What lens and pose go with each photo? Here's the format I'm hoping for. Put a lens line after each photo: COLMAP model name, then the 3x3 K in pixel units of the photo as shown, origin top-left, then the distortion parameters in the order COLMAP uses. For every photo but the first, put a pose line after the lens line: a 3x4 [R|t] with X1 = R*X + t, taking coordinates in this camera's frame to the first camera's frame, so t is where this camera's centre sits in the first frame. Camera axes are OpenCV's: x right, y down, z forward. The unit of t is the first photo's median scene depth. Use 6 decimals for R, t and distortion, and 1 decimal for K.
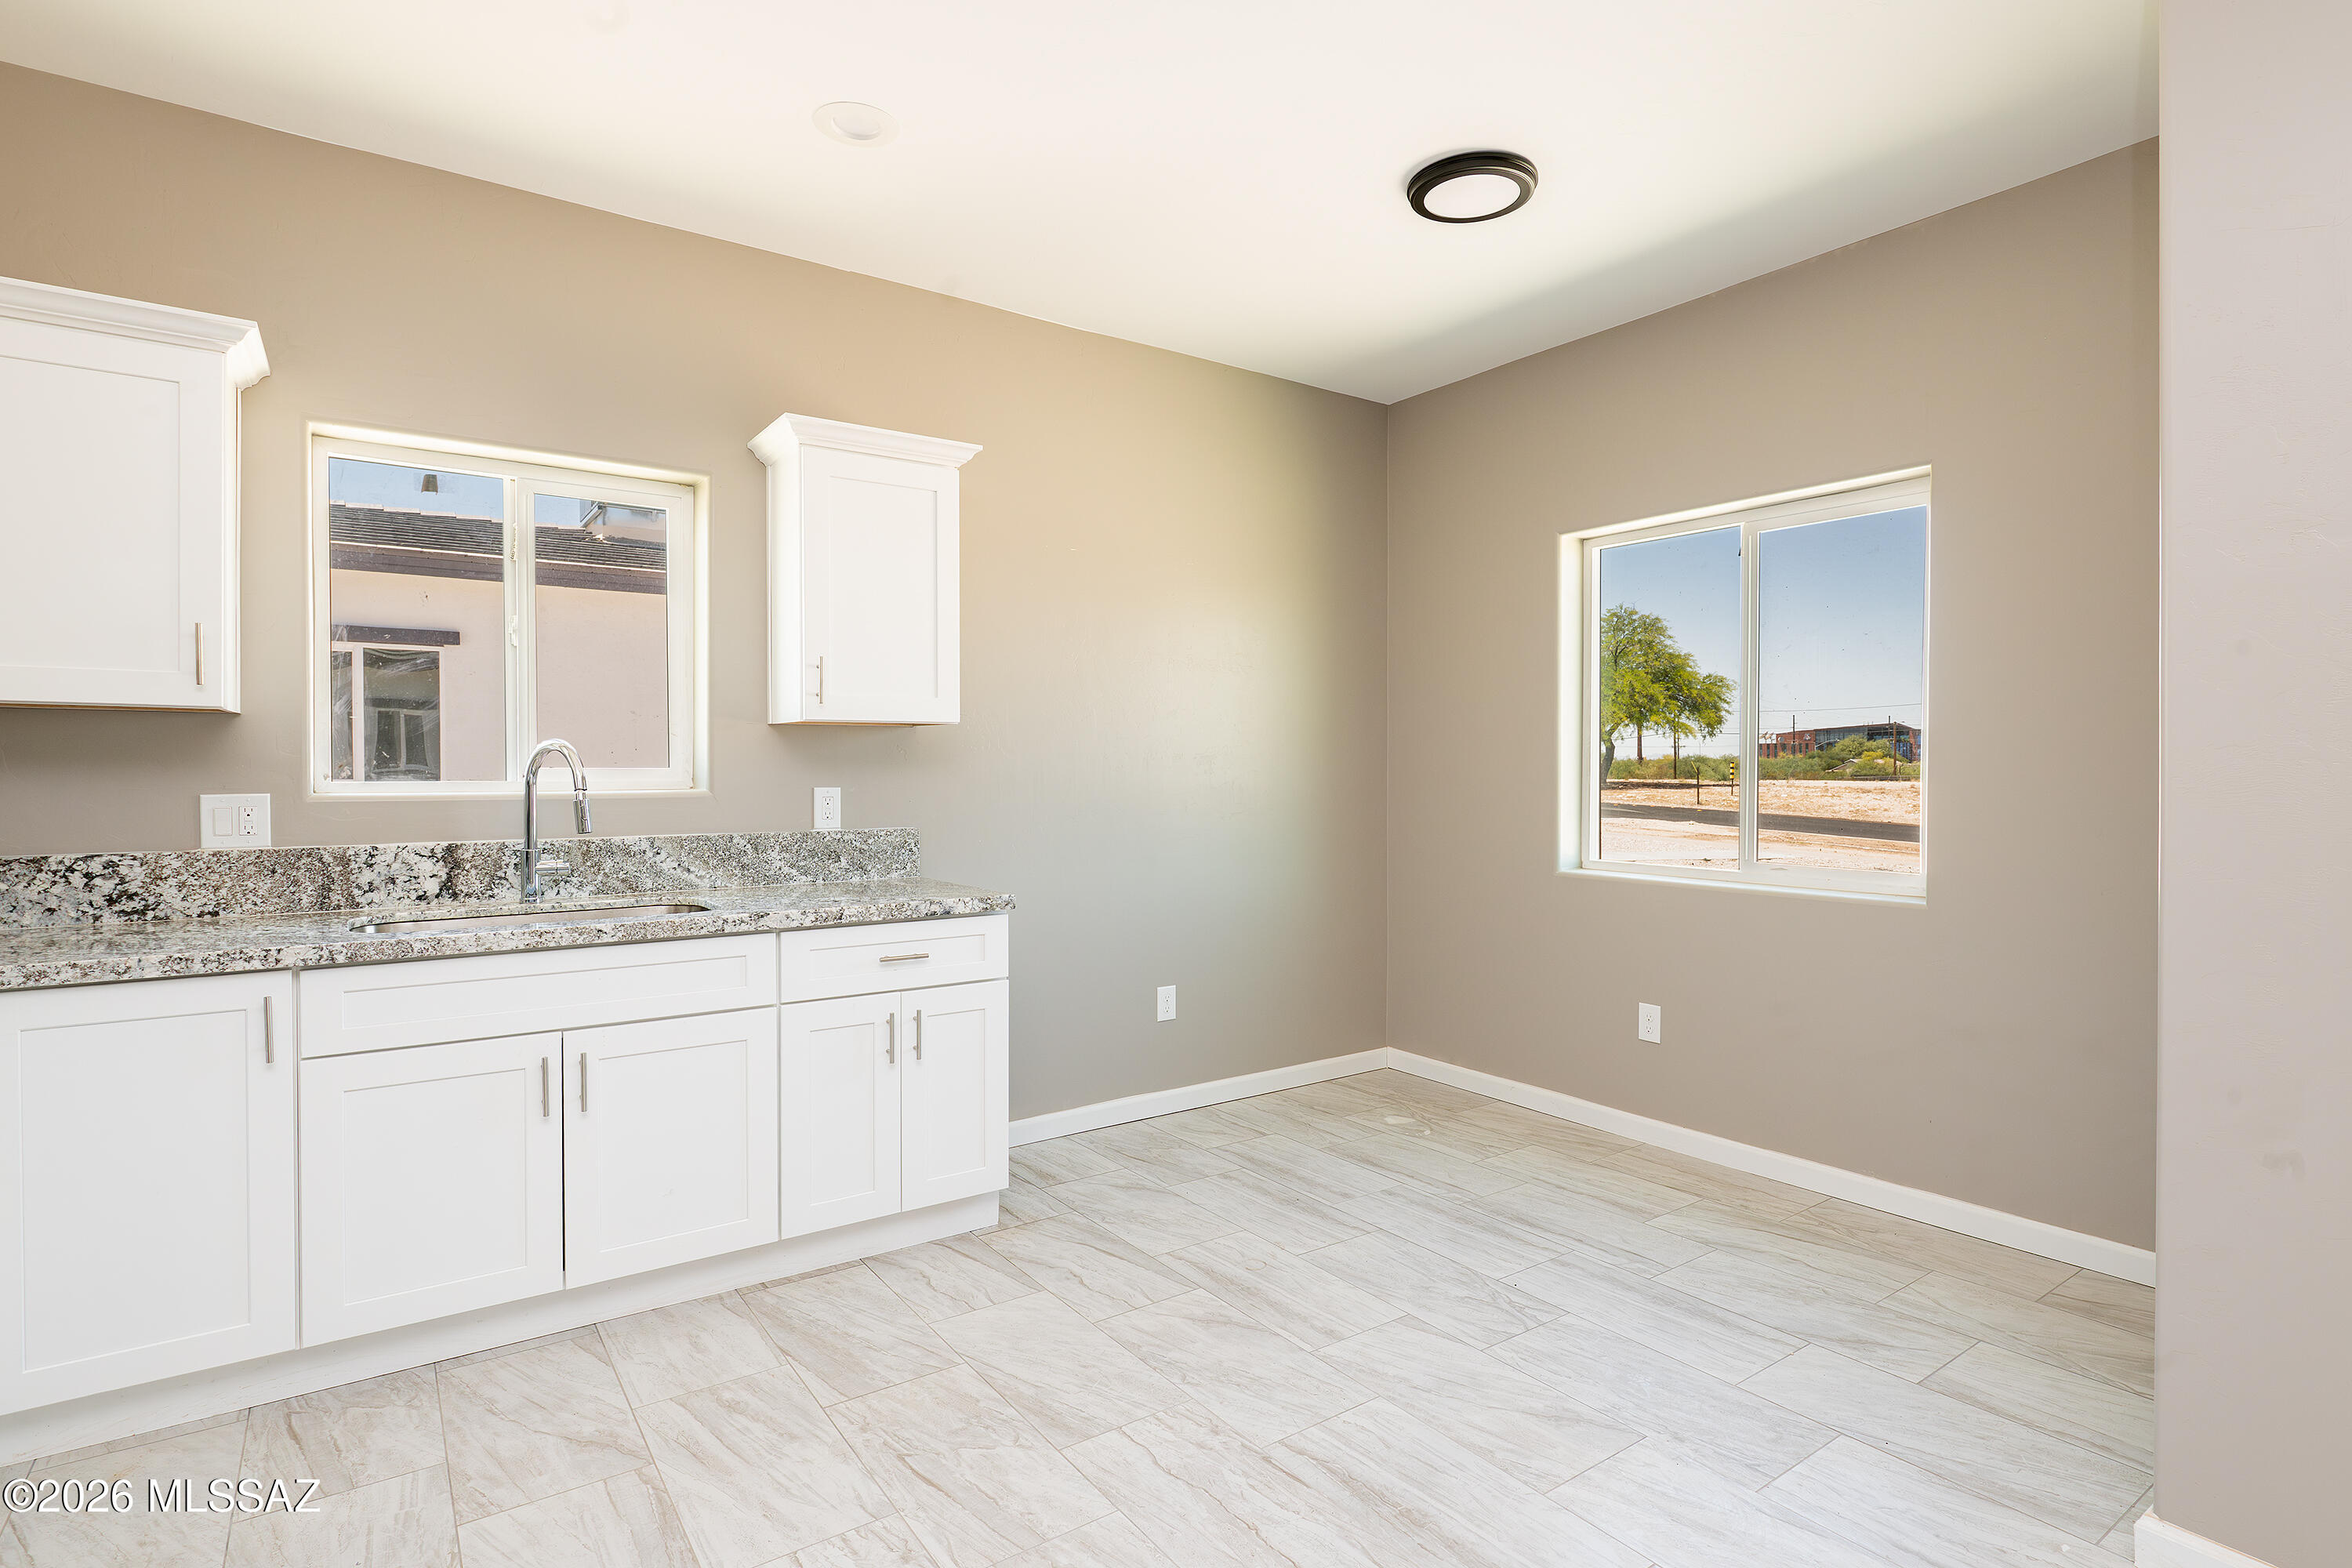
lens RADIAL K [[1192.2, 0, 1176.0], [0, 1192.2, 784.0], [0, 0, 1]] dist [0.000930, 0.000036]
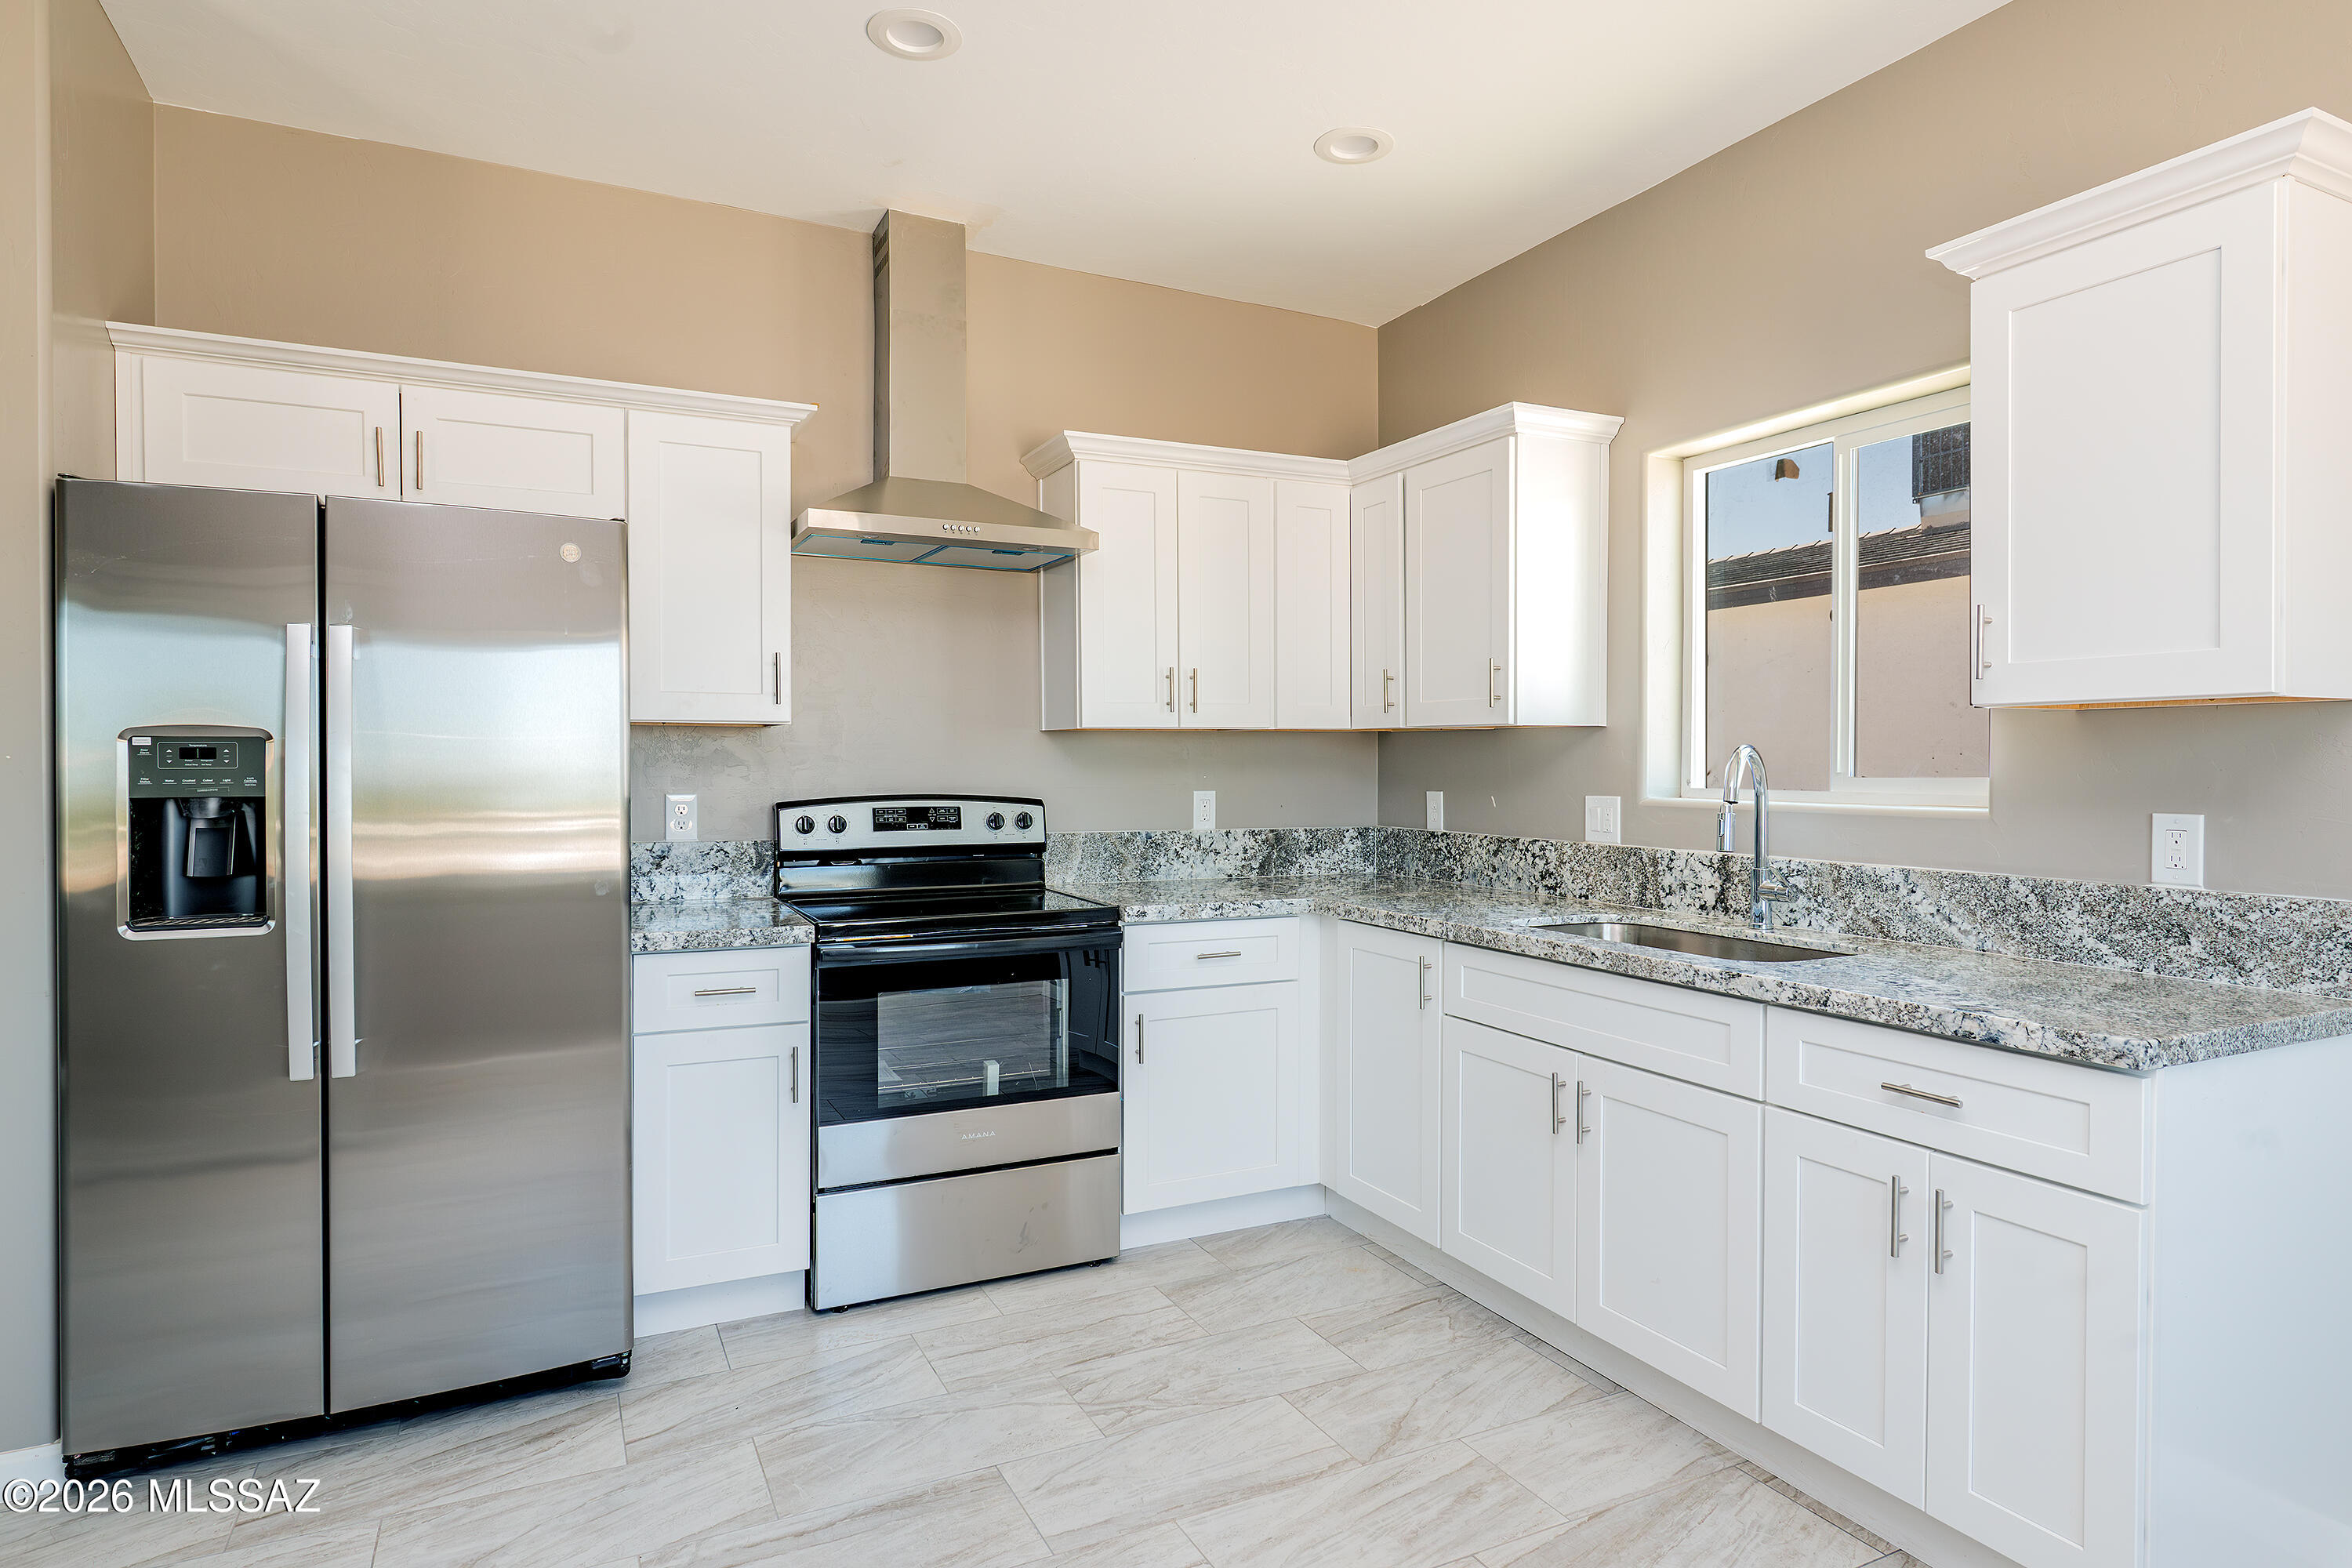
lens RADIAL K [[1311.8, 0, 1176.0], [0, 1311.8, 784.0], [0, 0, 1]] dist [-0.001008, -0.000636]
pose [[-0.156457, 0.016151, -0.987553, 0.490336], [-0.015312, 0.999706, 0.018776, -0.019199], [0.987566, 0.018059, -0.156164, 0.730203]]
